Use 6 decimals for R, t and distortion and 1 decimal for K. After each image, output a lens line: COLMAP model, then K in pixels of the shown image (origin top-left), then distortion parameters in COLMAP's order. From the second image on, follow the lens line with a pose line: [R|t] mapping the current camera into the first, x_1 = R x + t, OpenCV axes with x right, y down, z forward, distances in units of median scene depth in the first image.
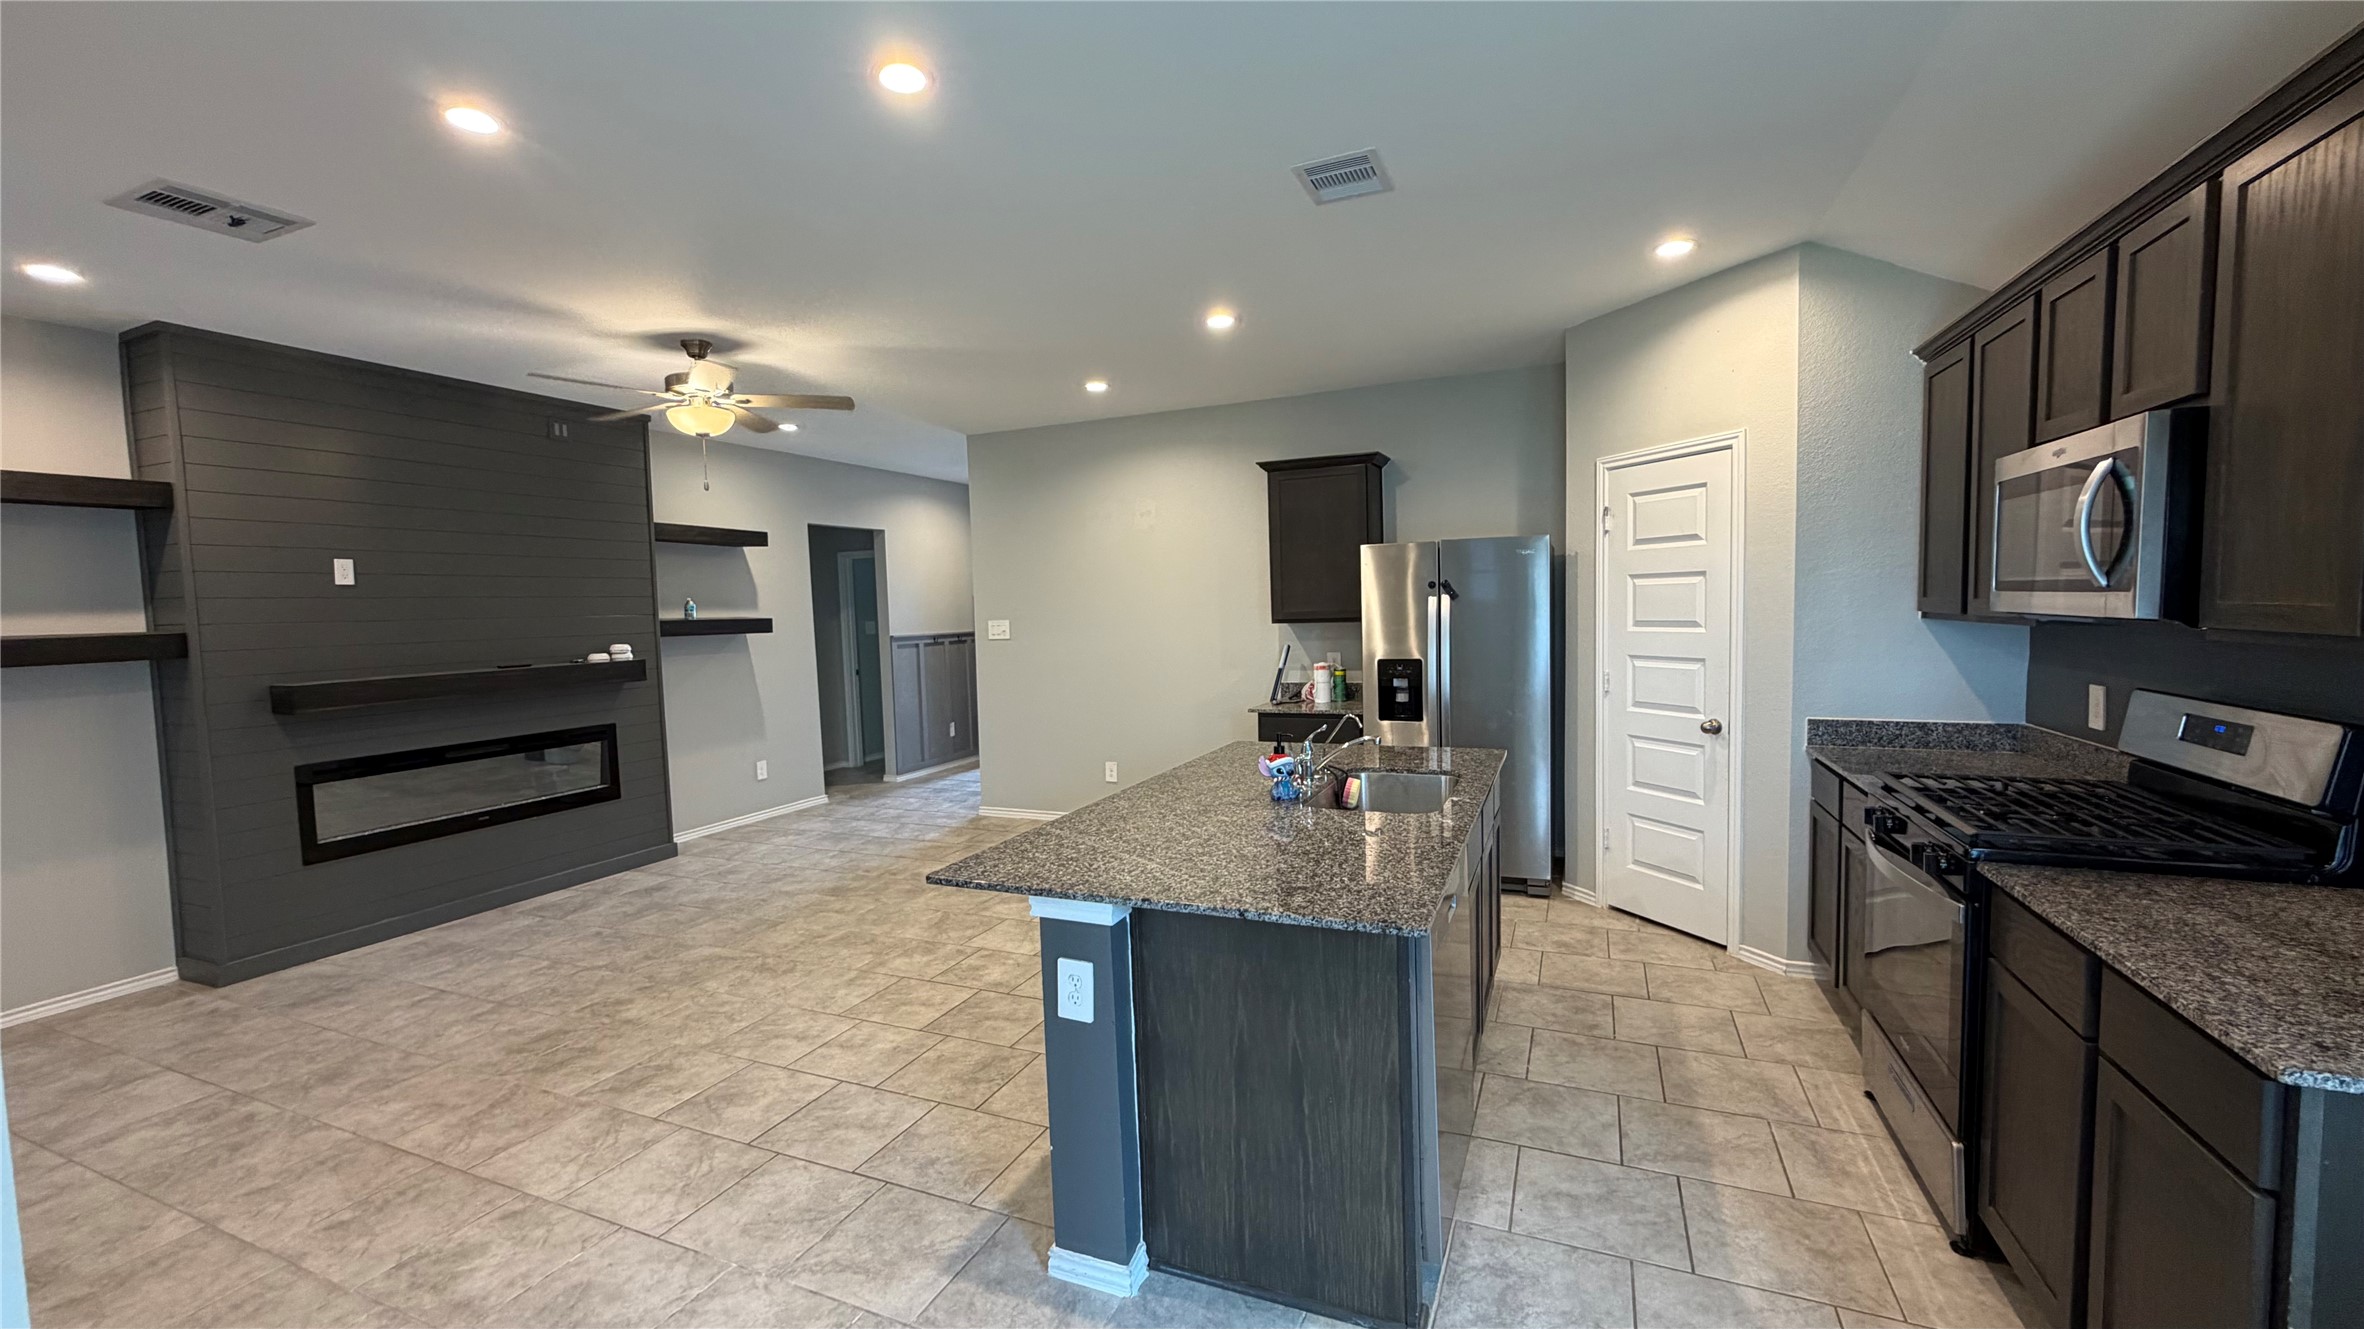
lens RADIAL K [[941.4, 0, 1173.3], [0, 941.4, 663.4], [0, 0, 1]] dist [0.000838, 0.000064]
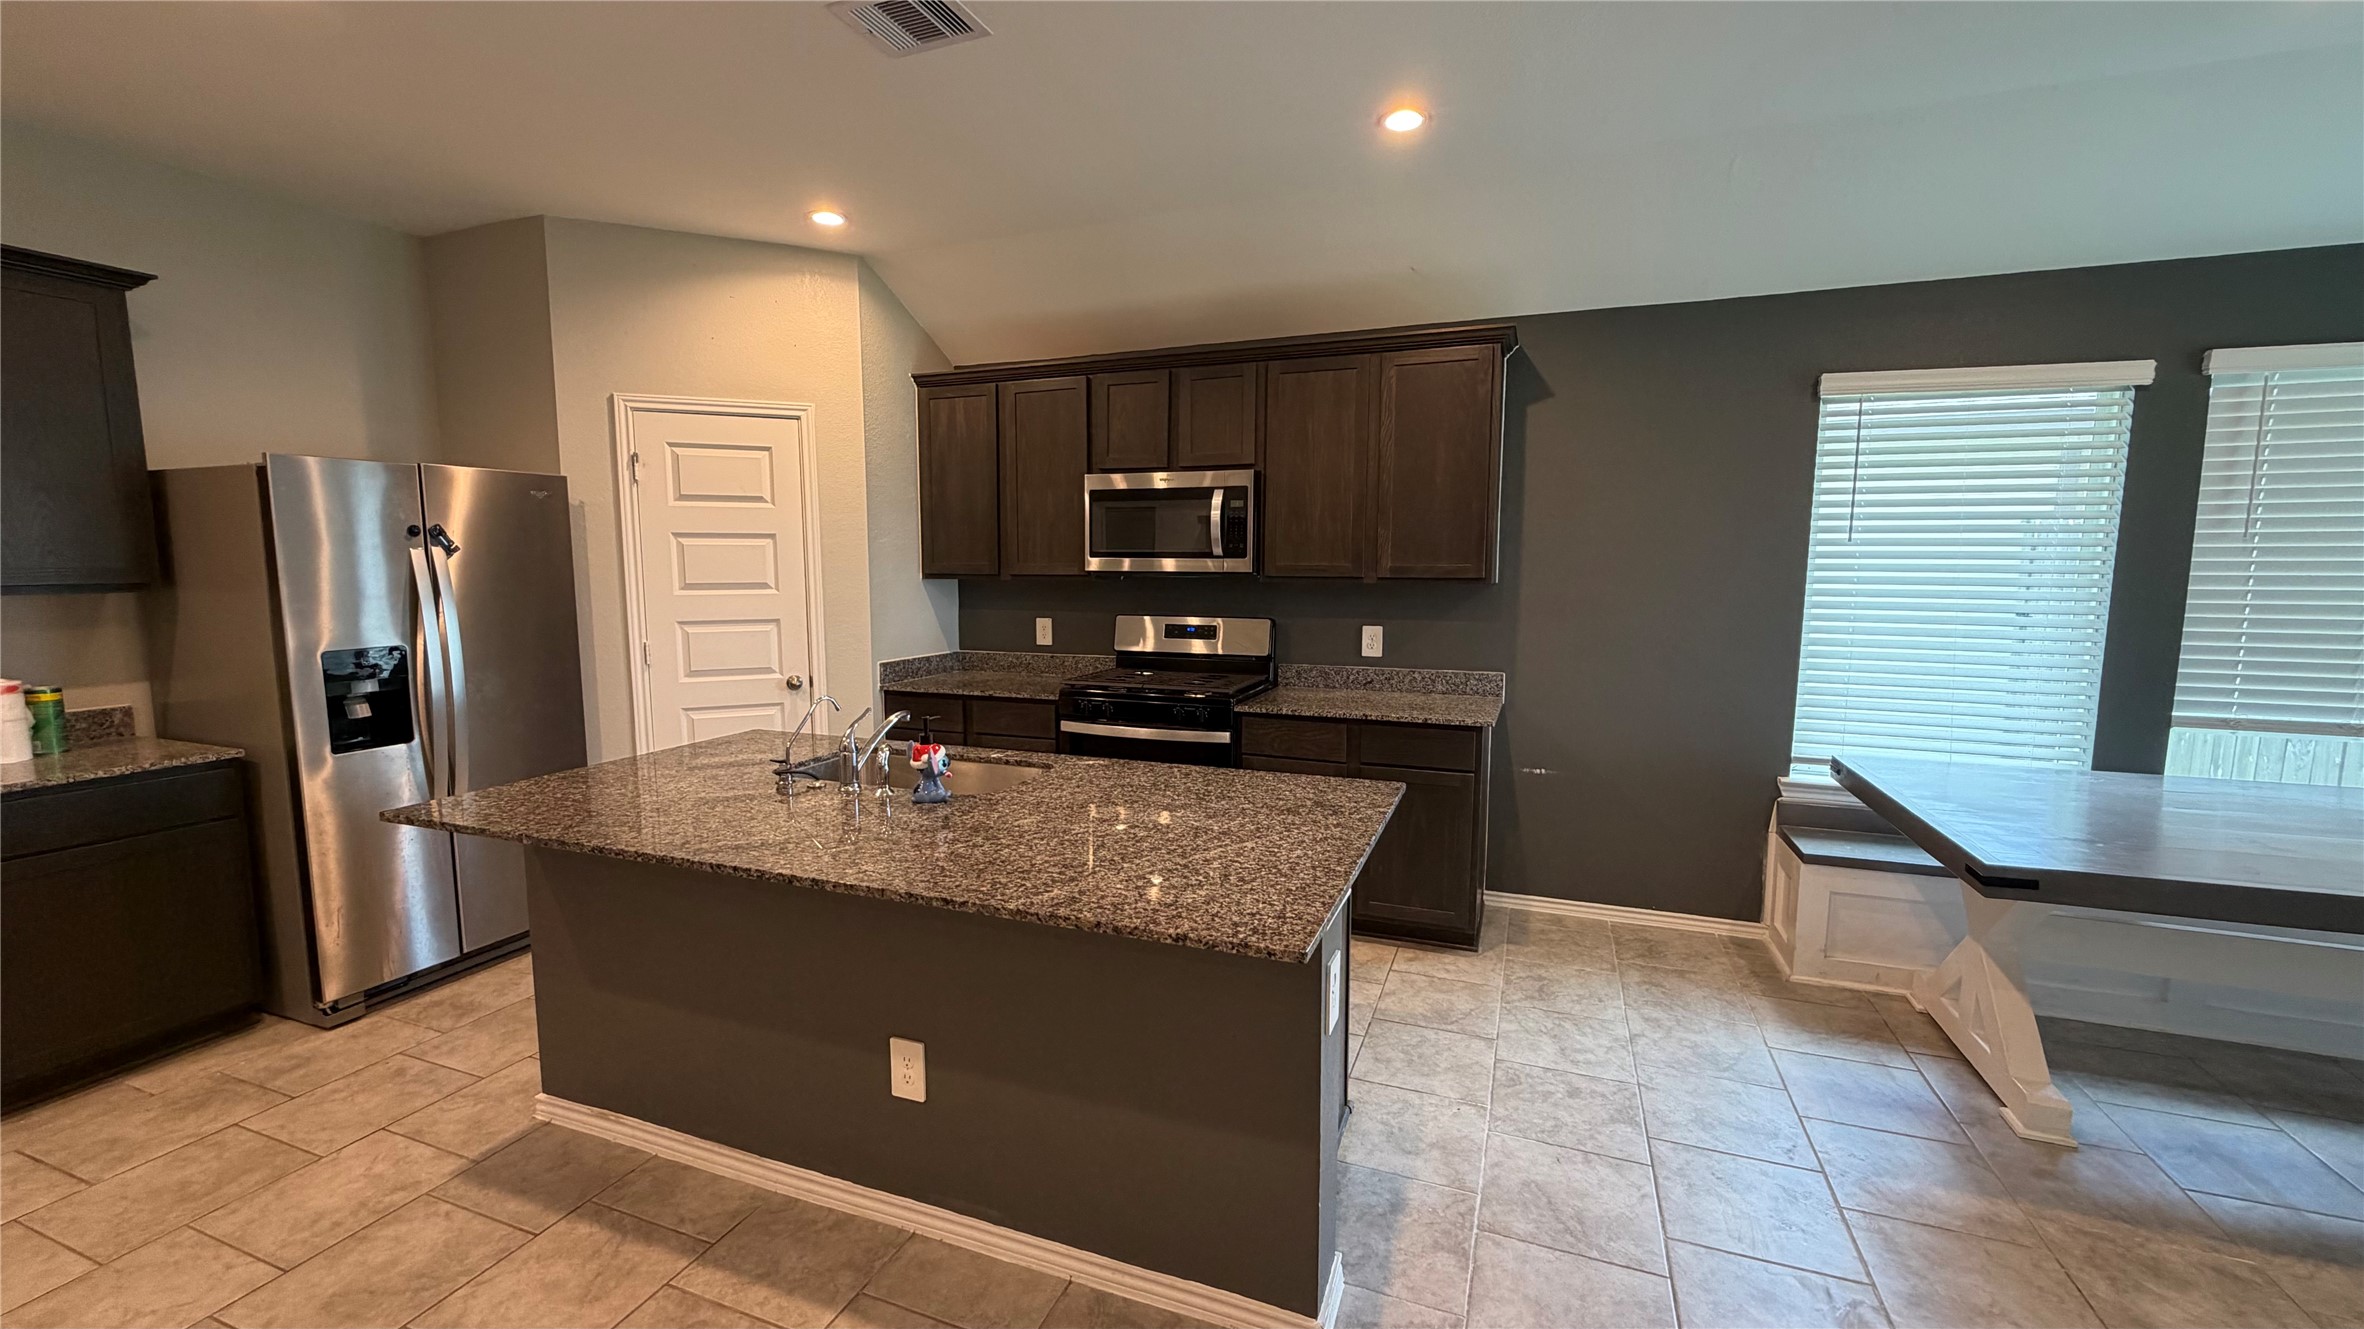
lens RADIAL K [[941.4, 0, 1173.3], [0, 941.4, 663.4], [0, 0, 1]] dist [0.000838, 0.000064]
pose [[-0.035677, -0.081818, 0.996008, -0.575102], [0.063729, 0.994428, 0.083971, -0.018905], [-0.997329, 0.066470, -0.030264, 0.716606]]
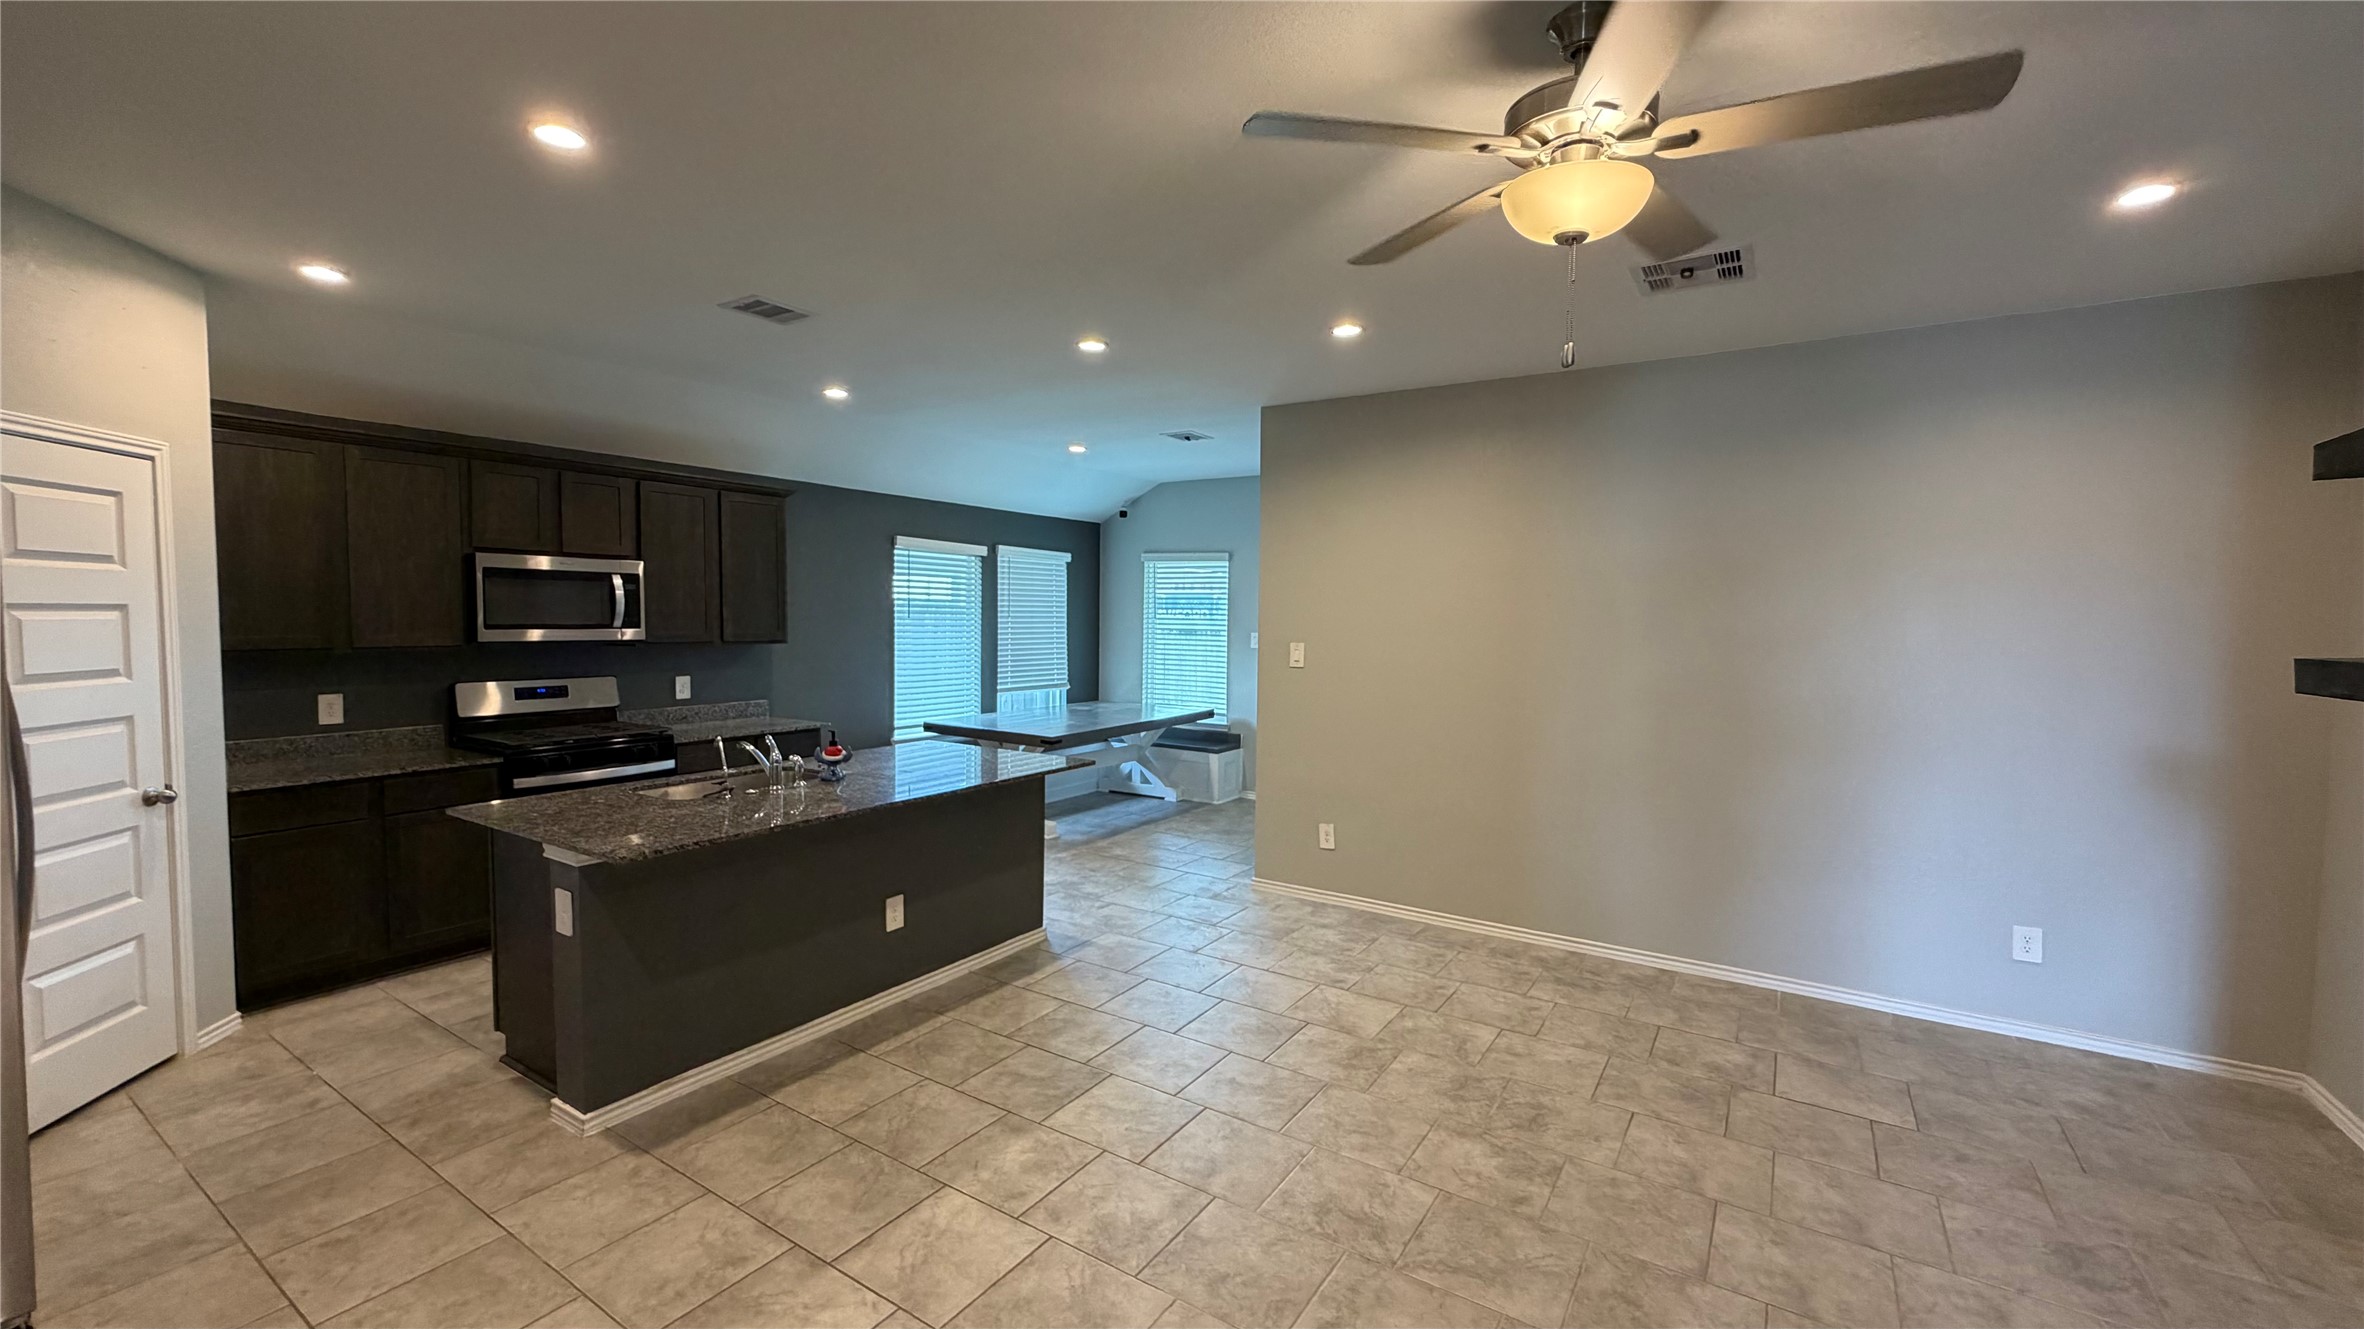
lens RADIAL K [[941.4, 0, 1173.3], [0, 941.4, 663.4], [0, 0, 1]] dist [0.000838, 0.000064]
pose [[-0.985102, 0.008096, 0.171779, -0.508934], [0.027258, 0.993614, 0.109488, -0.131901], [-0.169795, 0.112539, -0.979032, 1.922593]]
